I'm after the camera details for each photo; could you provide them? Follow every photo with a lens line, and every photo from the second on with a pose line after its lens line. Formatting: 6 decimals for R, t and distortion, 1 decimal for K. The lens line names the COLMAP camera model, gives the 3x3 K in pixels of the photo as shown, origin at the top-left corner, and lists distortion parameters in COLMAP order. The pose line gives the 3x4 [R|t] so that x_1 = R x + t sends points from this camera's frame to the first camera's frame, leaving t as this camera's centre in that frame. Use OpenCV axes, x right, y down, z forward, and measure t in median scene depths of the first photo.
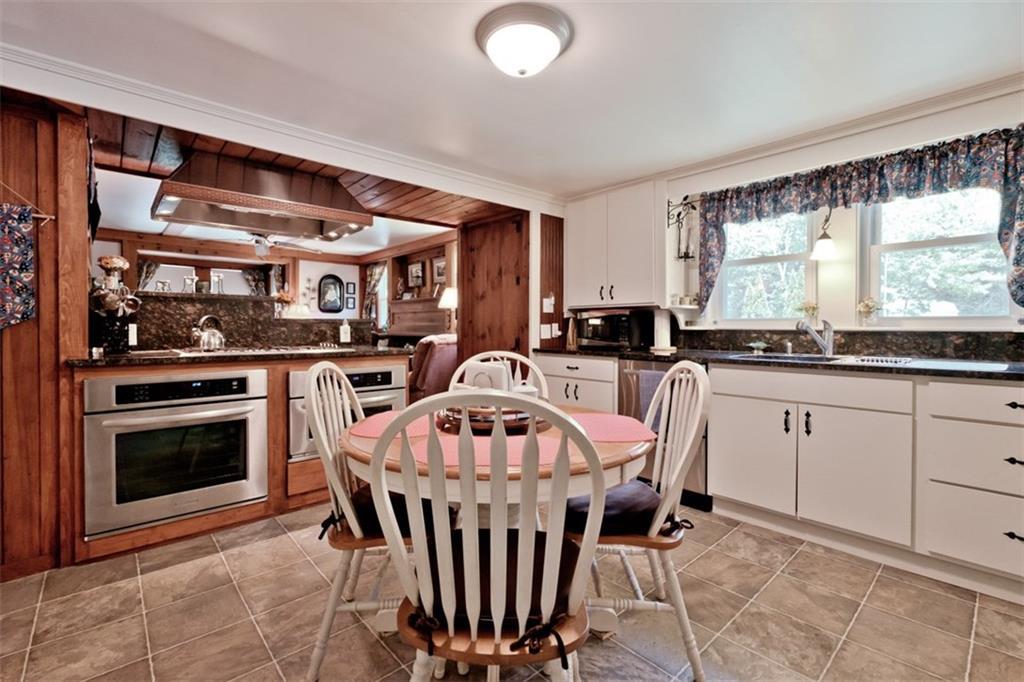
lens RADIAL K [[457.3, 0, 506.3], [0, 457.3, 336.8], [0, 0, 1]] dist [0.000404, -0.000034]
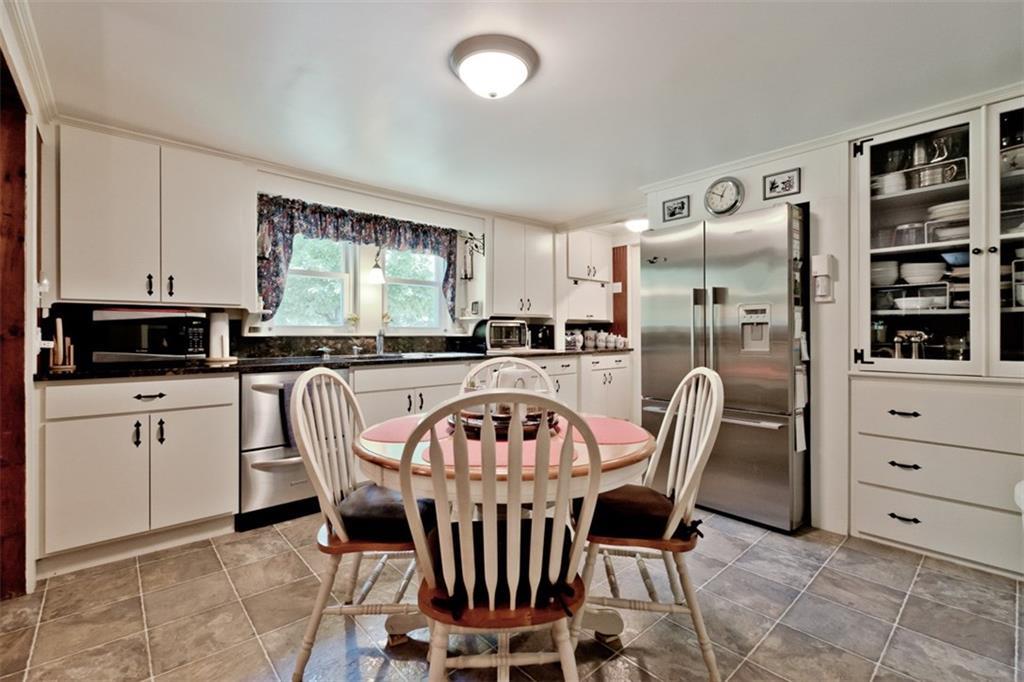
lens RADIAL K [[436.1, 0, 490.4], [0, 436.1, 346.7], [0, 0, 1]] dist [-0.032272, -0.000299]
pose [[0.026980, -0.031409, 0.999142, -0.464505], [0.020283, 0.999318, 0.030867, -0.012451], [-0.999430, 0.019433, 0.027598, 0.508107]]
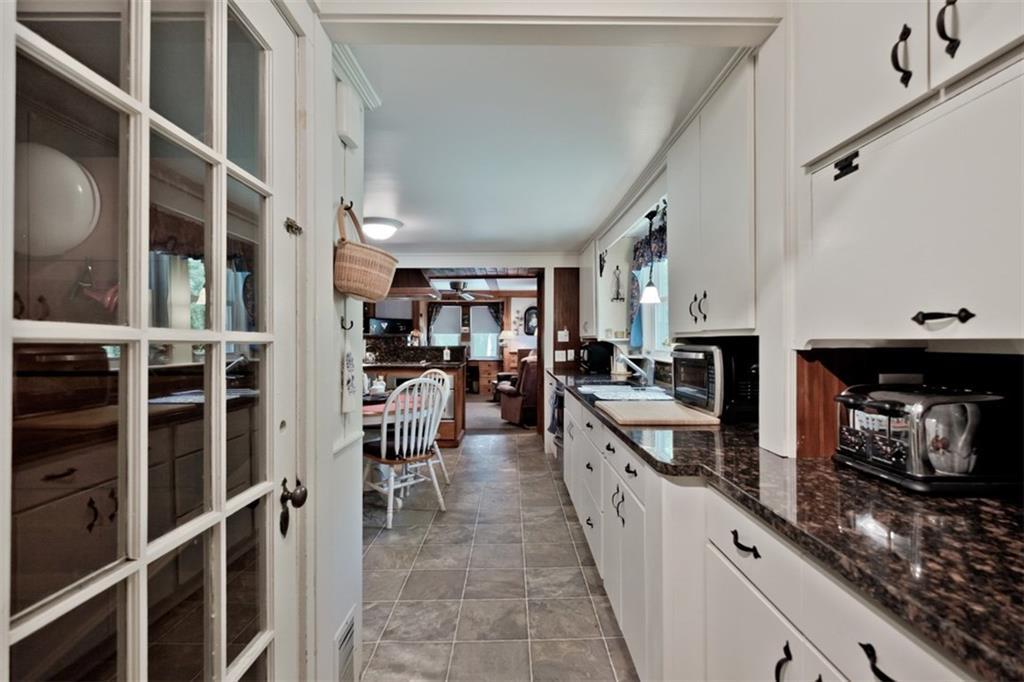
lens RADIAL K [[457.3, 0, 506.3], [0, 457.3, 336.8], [0, 0, 1]] dist [0.000404, -0.000034]
pose [[0.751477, -0.005641, -0.659735, 0.975609], [-0.010489, 0.999735, -0.020496, -0.044013], [0.659676, 0.022322, 0.751219, -0.114150]]
